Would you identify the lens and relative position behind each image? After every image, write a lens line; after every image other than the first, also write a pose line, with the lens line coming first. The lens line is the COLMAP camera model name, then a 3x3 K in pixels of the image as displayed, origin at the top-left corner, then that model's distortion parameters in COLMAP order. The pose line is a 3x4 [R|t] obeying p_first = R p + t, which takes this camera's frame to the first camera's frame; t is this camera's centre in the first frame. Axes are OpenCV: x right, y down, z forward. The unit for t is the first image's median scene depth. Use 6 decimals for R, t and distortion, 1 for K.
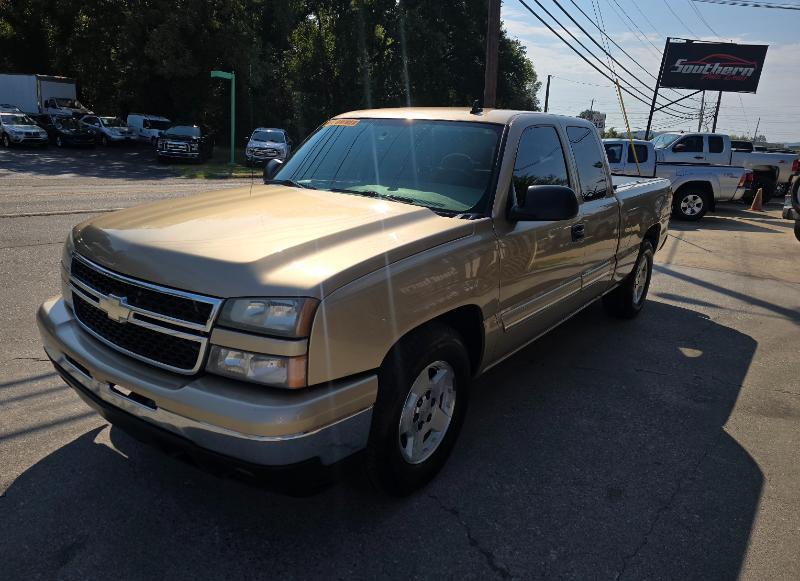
lens RADIAL K [[570.2, 0, 388.3], [0, 570.2, 270.3], [0, 0, 1]] dist [0.068043, -0.066185]
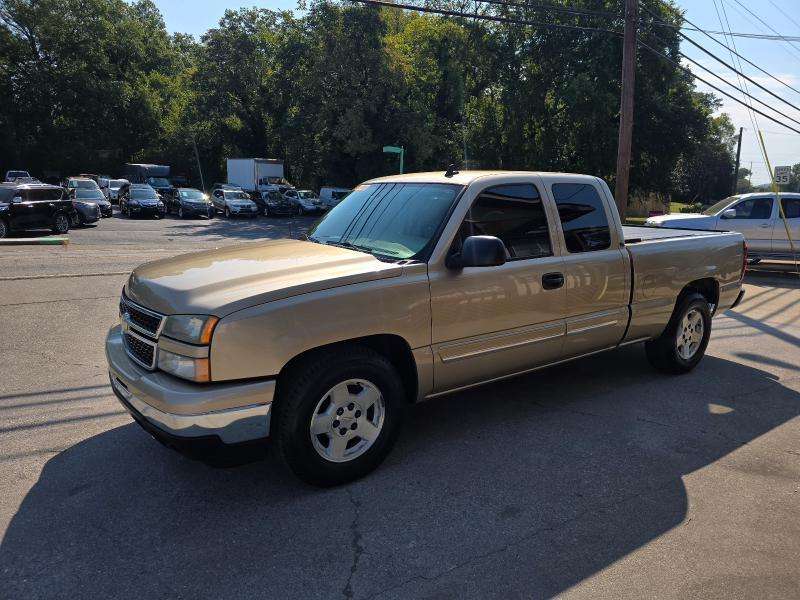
lens RADIAL K [[543.7, 0, 392.7], [0, 543.7, 299.2], [0, 0, 1]] dist [0.064082, -0.063477]
pose [[0.955713, 0.022692, -0.293425, 0.223666], [-0.037765, 0.998236, -0.045805, 0.017777], [0.291868, 0.054857, 0.954884, -0.042915]]
